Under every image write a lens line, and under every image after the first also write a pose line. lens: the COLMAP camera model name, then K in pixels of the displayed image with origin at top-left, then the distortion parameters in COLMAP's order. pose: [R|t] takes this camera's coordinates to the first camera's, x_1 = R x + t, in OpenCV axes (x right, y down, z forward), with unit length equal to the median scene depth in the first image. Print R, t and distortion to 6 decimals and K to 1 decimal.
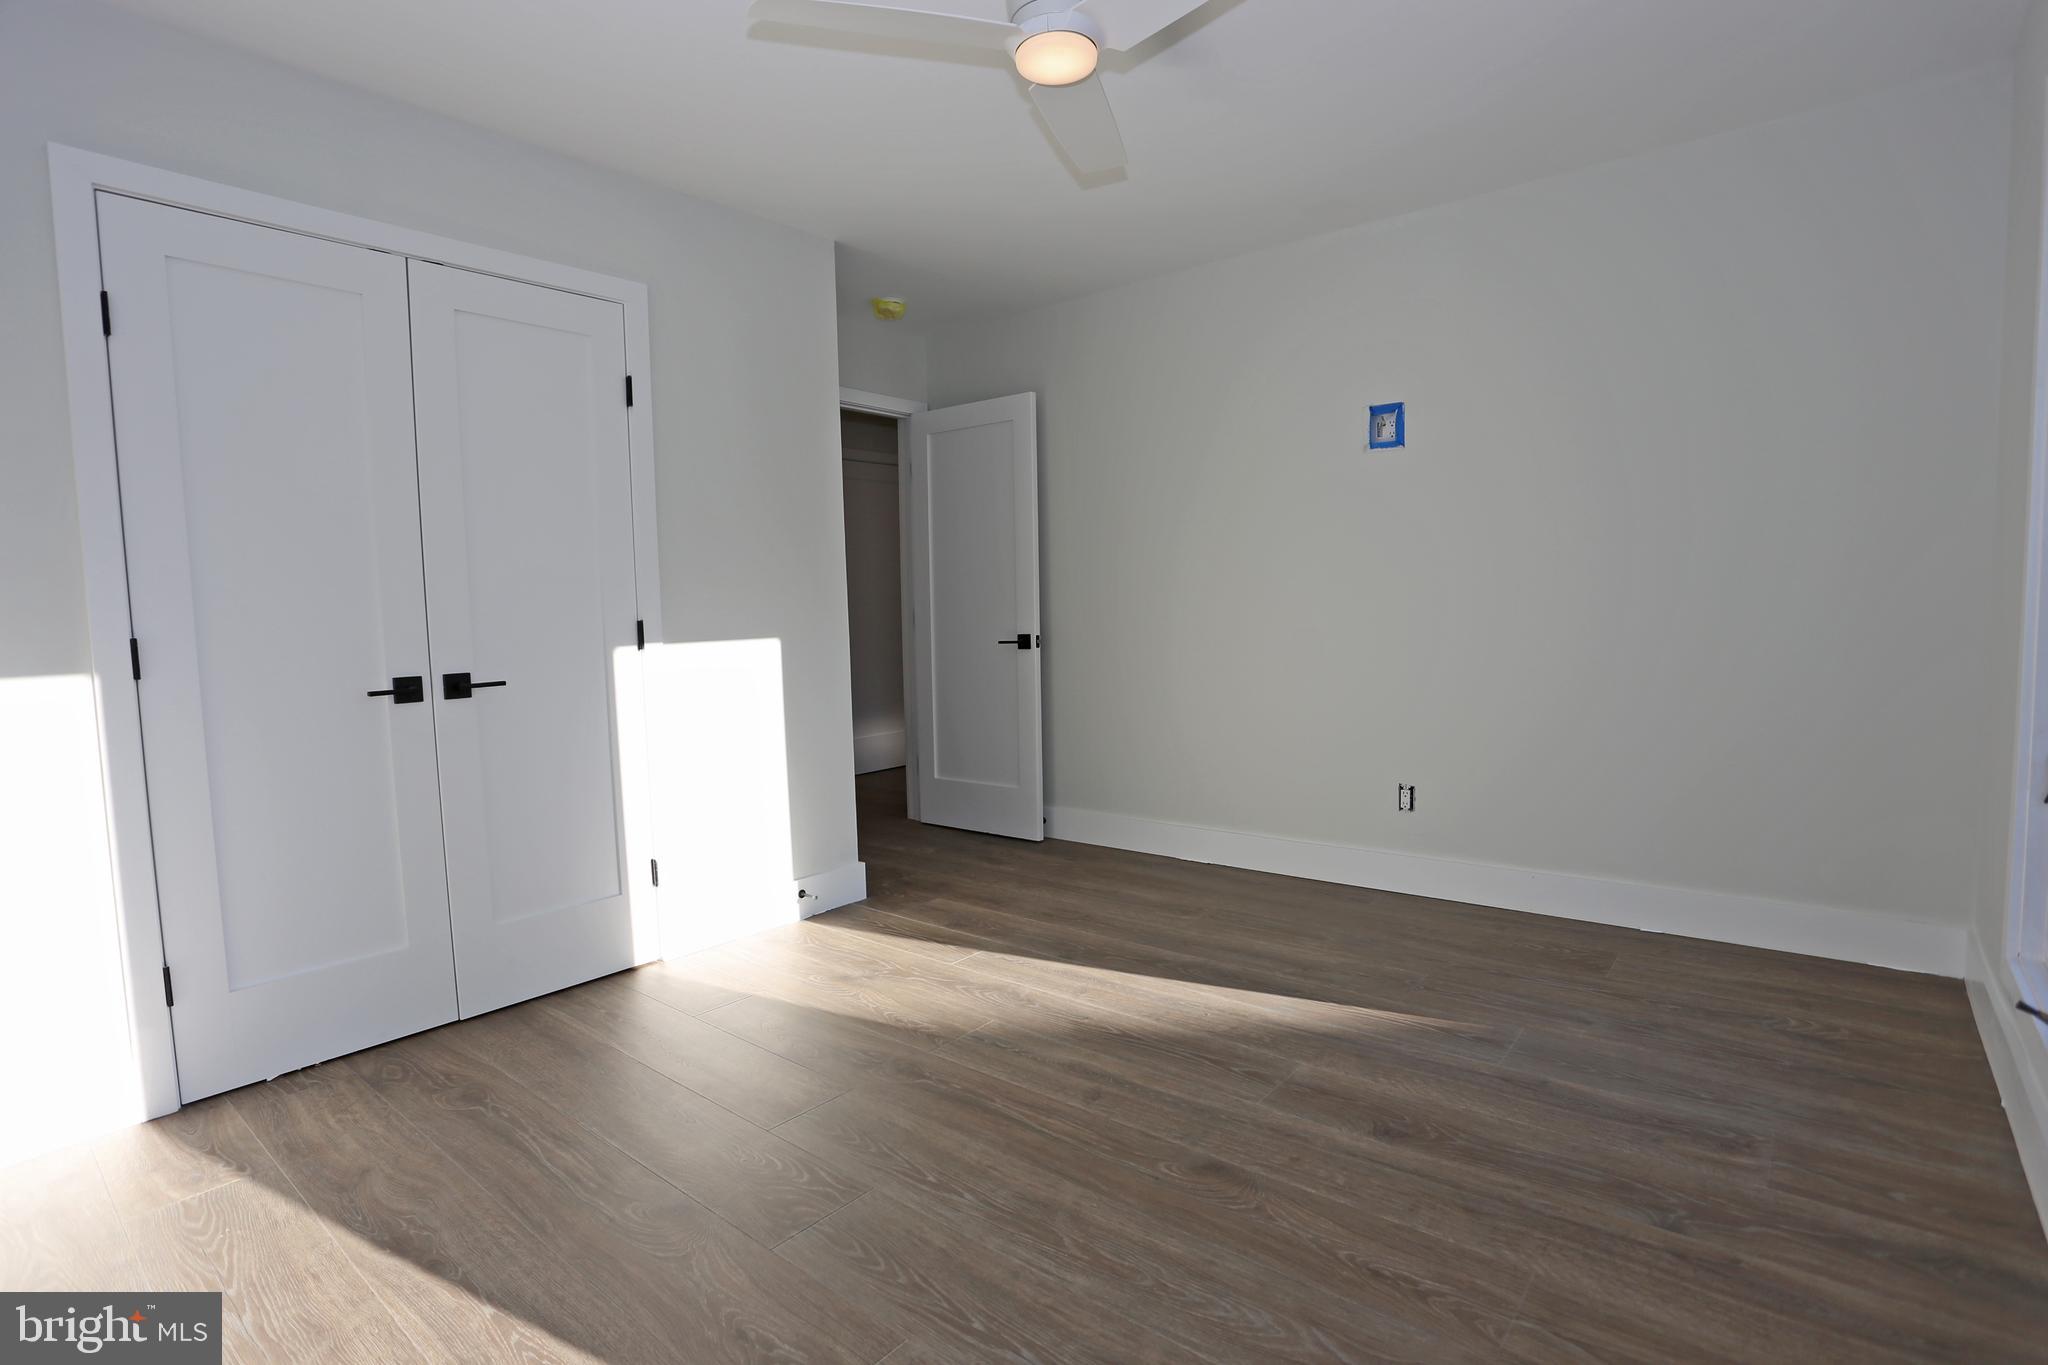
lens RADIAL K [[988.2, 0, 1024.4], [0, 988.2, 682.3], [0, 0, 1]] dist [-0.064818, 0.021088]
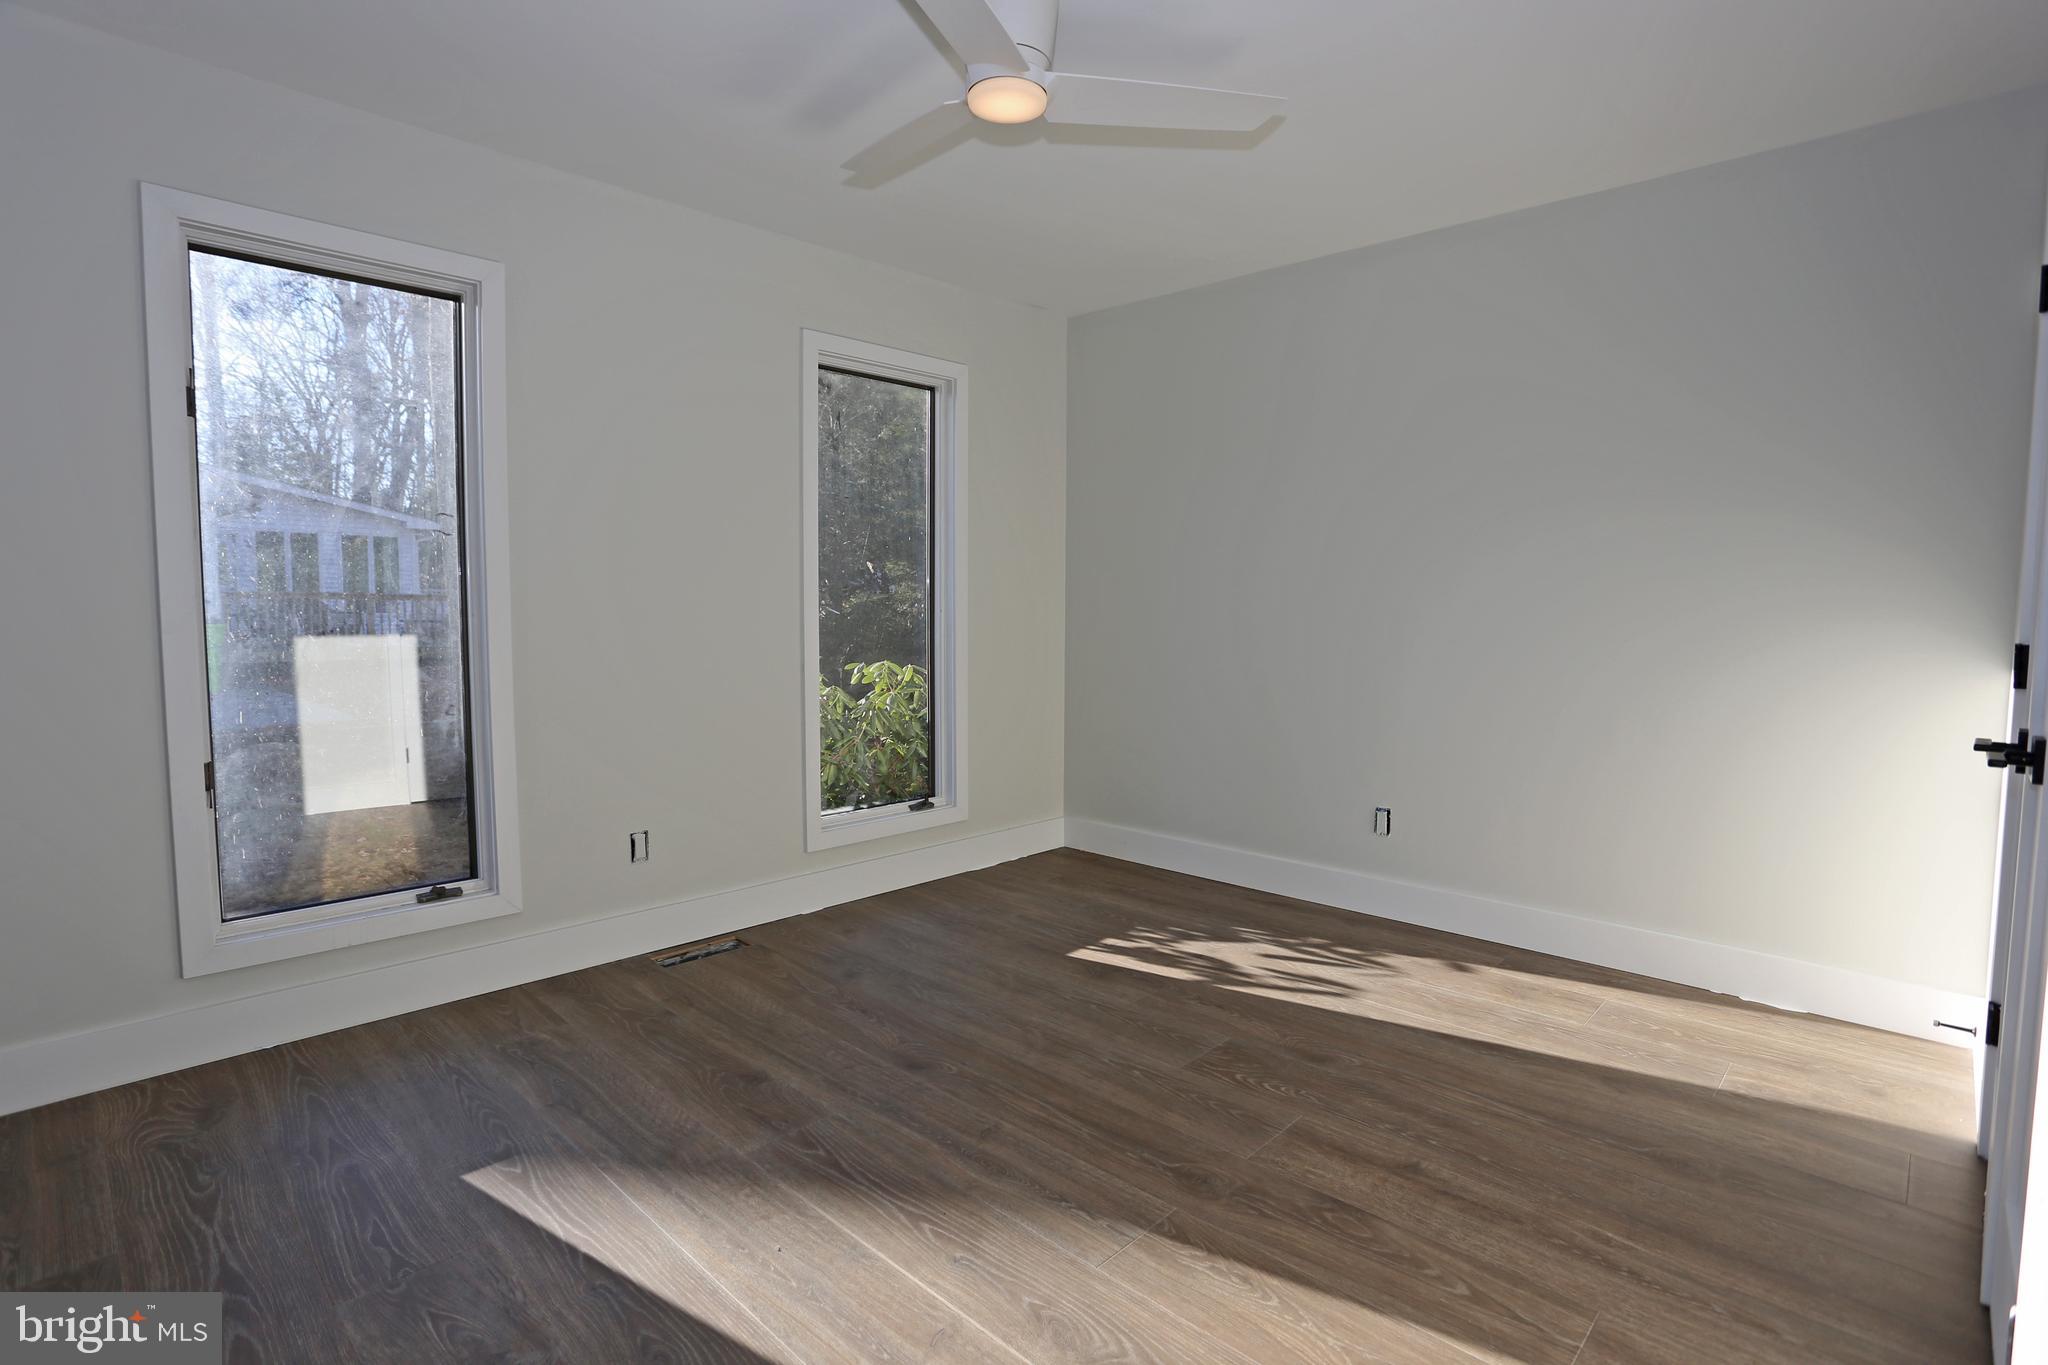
lens RADIAL K [[988.2, 0, 1022.9], [0, 988.2, 676.7], [0, 0, 1]] dist [-0.064818, 0.021088]
pose [[-0.996824, 0.020085, 0.077061, -0.052530], [0.031693, 0.987793, 0.152513, -0.188951], [-0.073057, 0.154471, -0.985293, 2.053779]]
